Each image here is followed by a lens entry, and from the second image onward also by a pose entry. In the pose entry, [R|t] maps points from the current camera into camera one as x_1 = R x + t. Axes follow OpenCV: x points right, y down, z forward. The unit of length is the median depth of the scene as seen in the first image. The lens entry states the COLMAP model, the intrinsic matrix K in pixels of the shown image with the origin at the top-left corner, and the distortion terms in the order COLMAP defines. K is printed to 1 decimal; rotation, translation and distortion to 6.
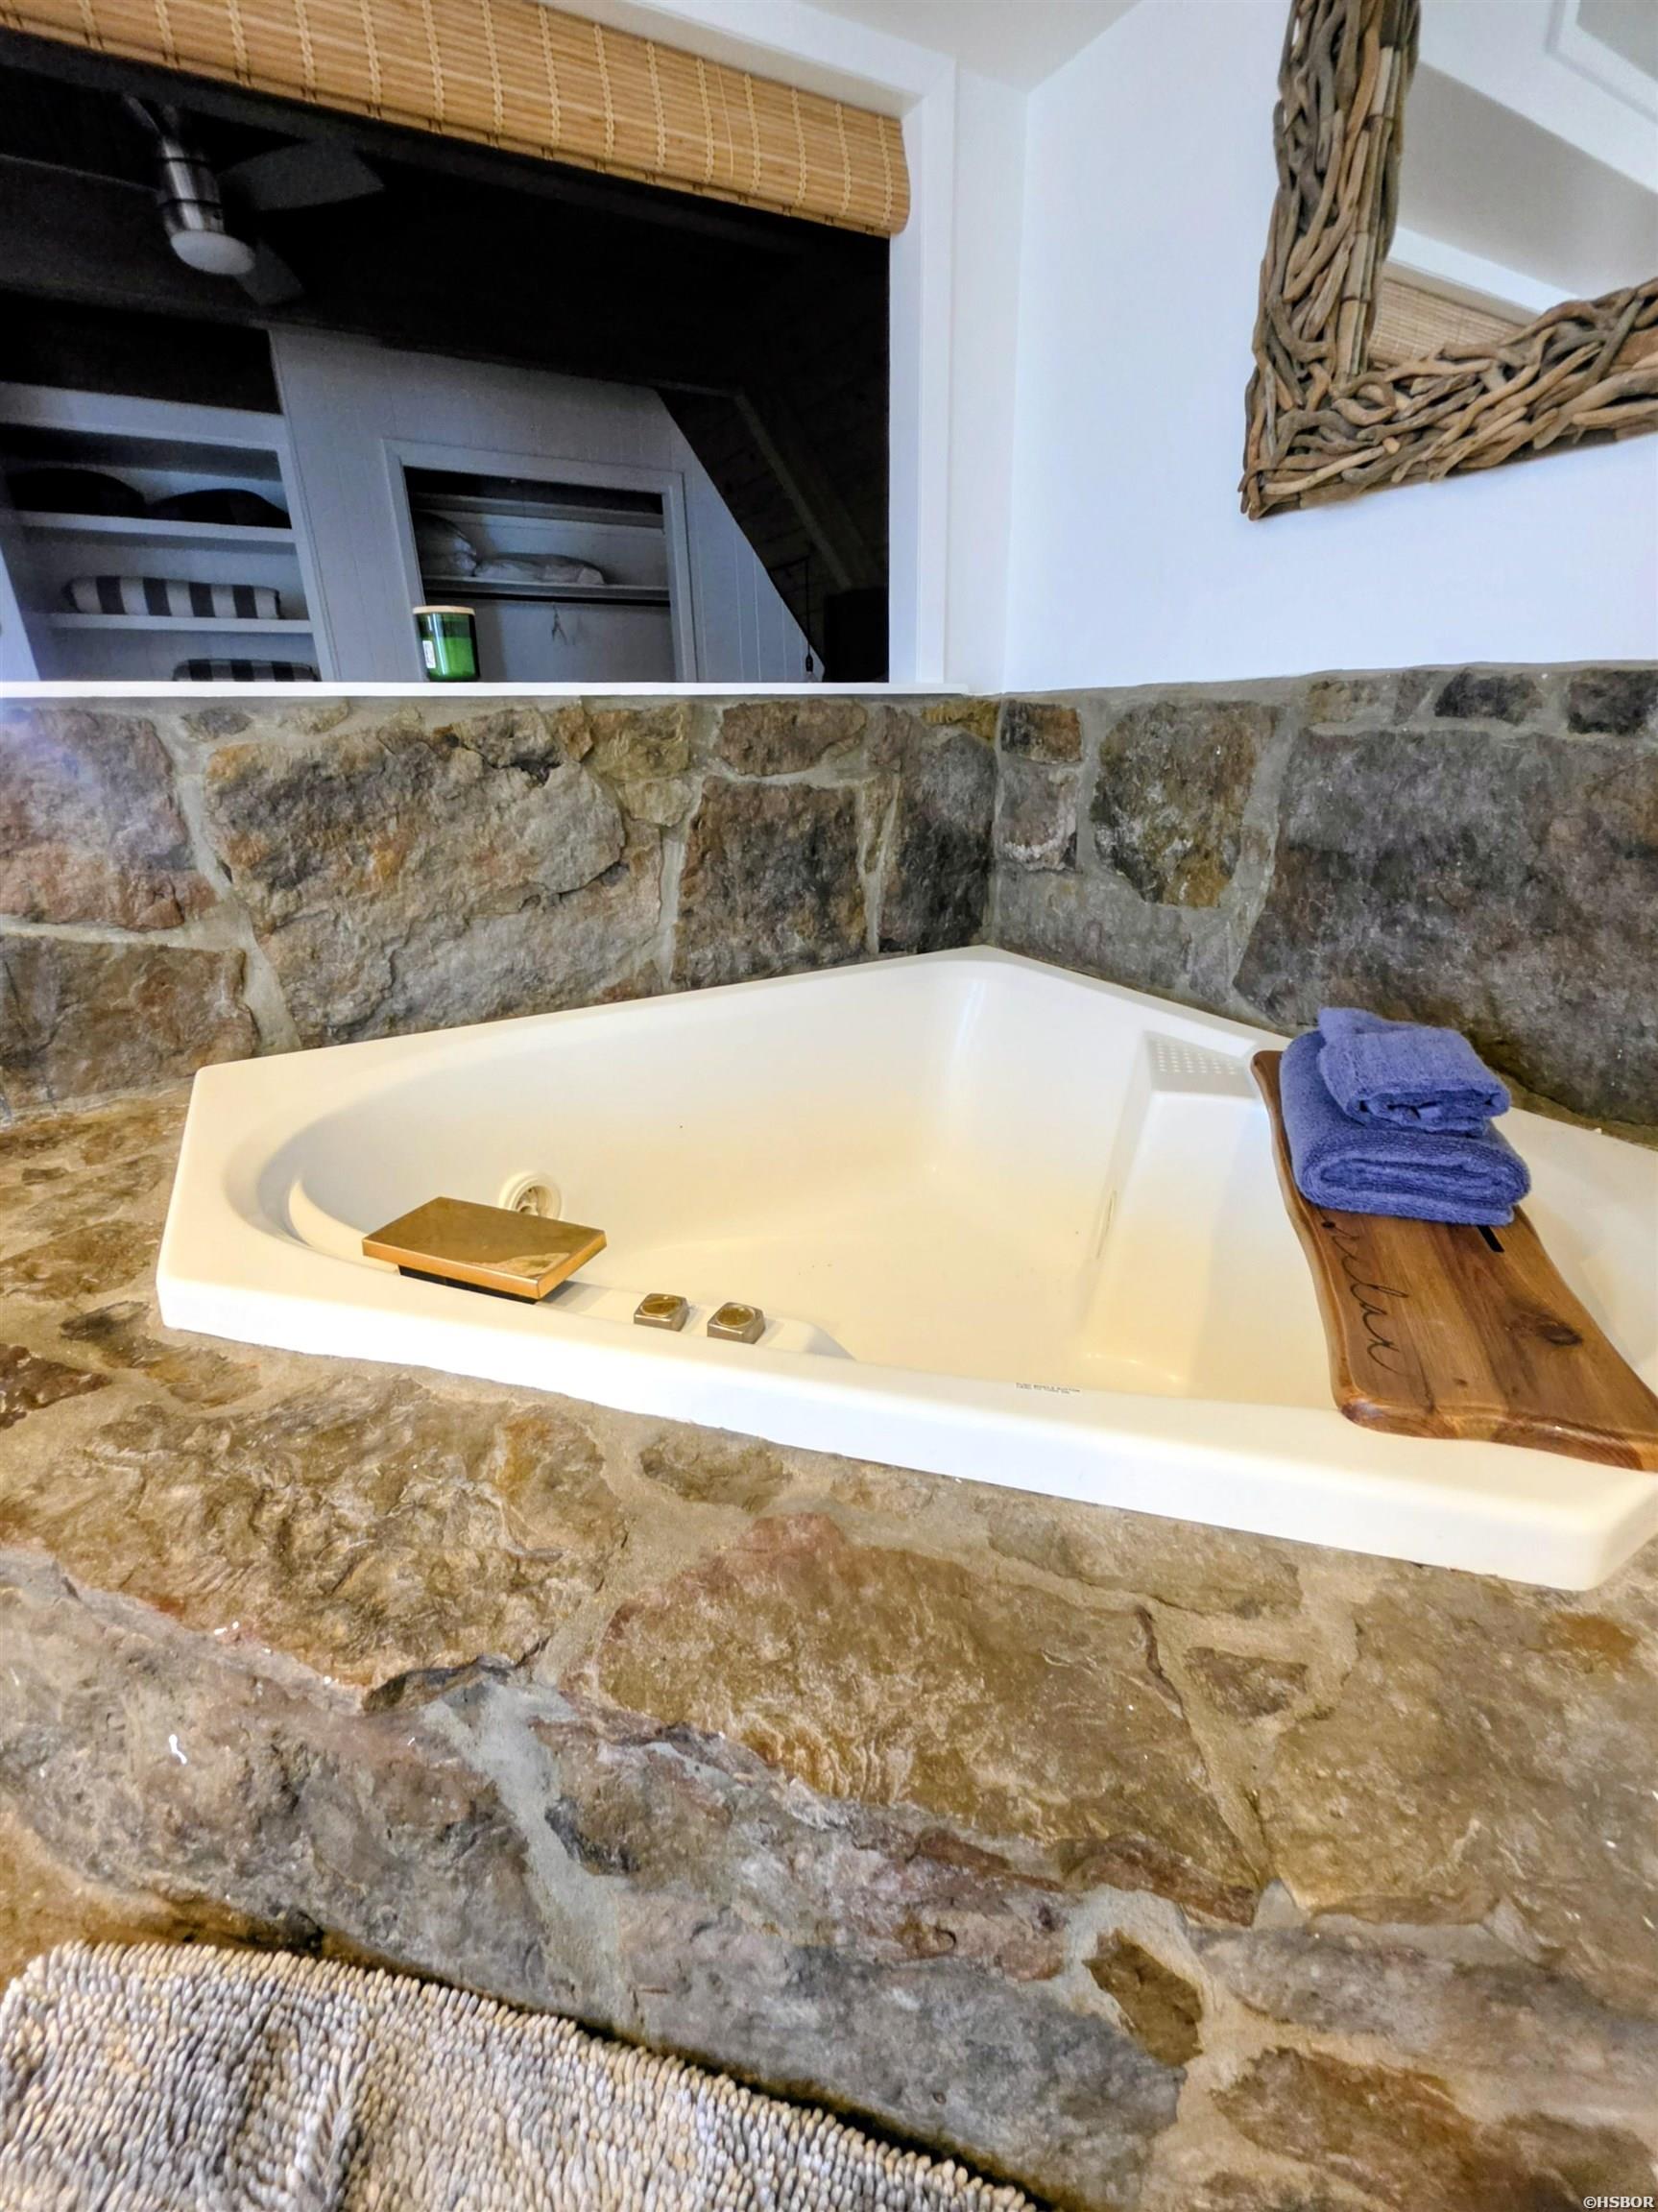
lens RADIAL K [[941.0, 0, 829.0], [0, 941.0, 1106.0], [0, 0, 1]] dist [-0.002140, 0.000027]
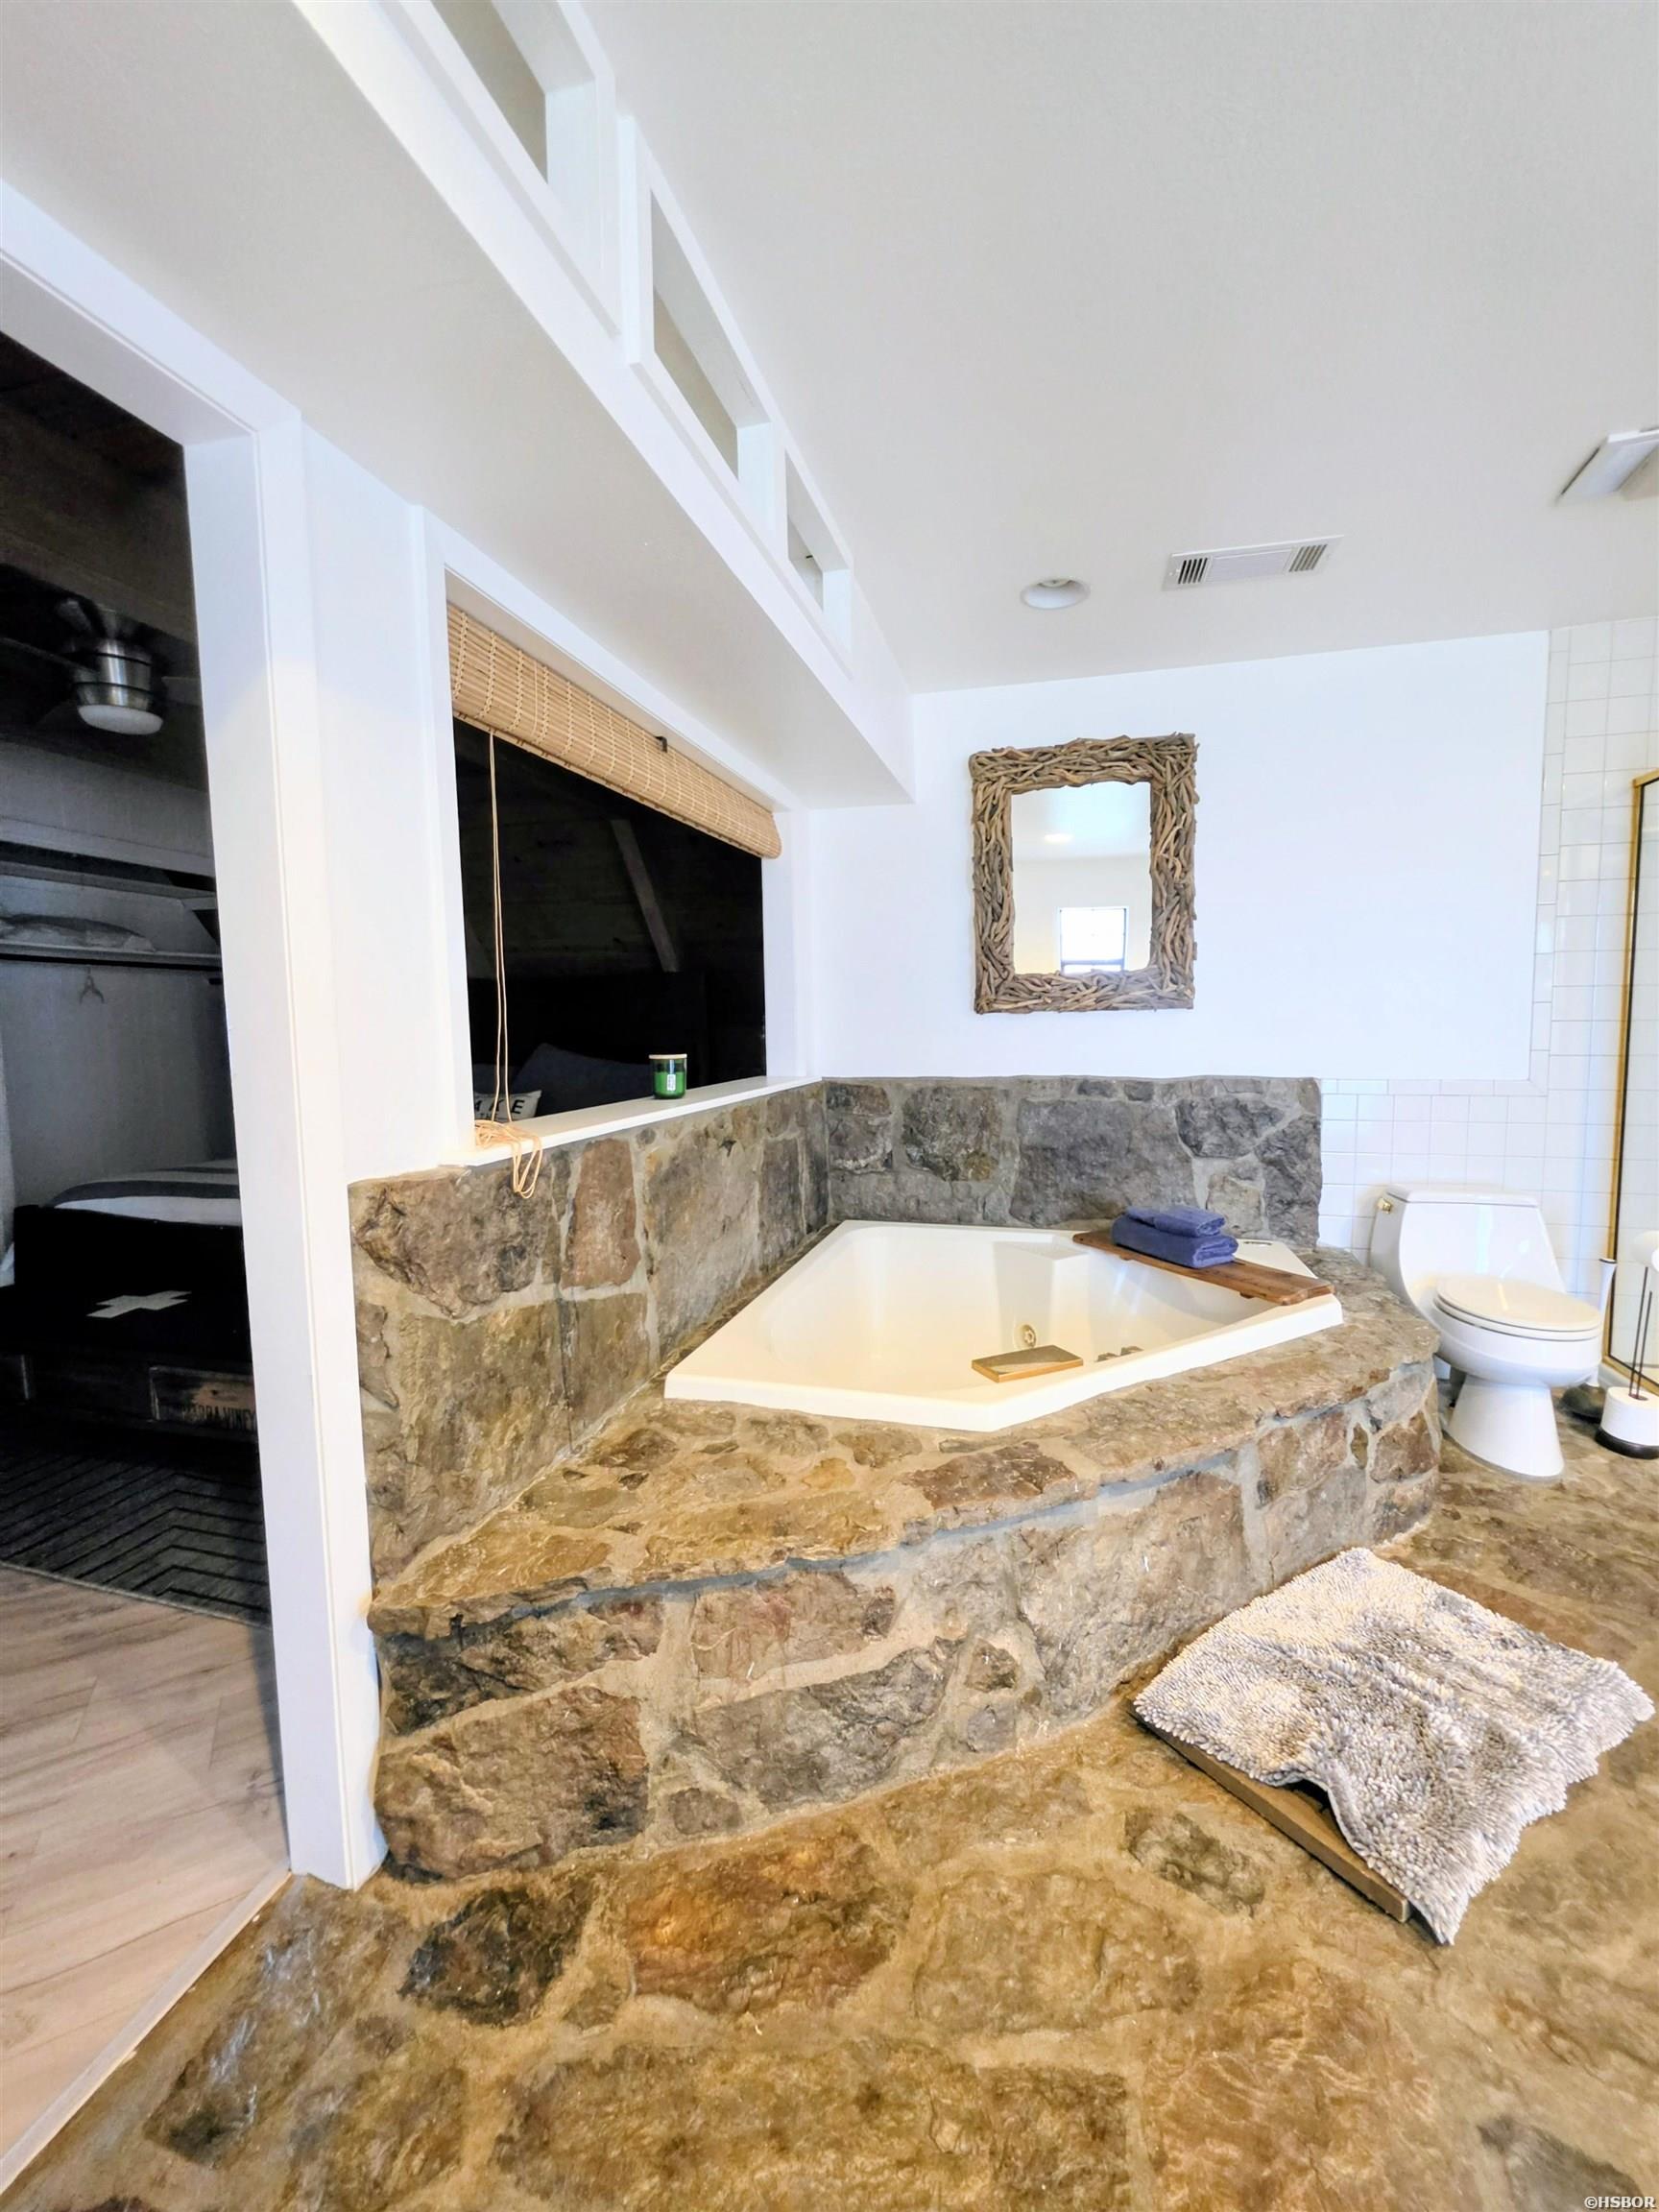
lens RADIAL K [[927.4, 0, 829.5], [0, 927.4, 1106.0], [0, 0, 1]] dist [-0.010913, 0.000020]
pose [[0.694857, -0.062818, 0.716399, -1.363921], [0.276179, 0.943098, -0.185177, -0.089605], [-0.664003, 0.326526, 0.672667, -0.194329]]
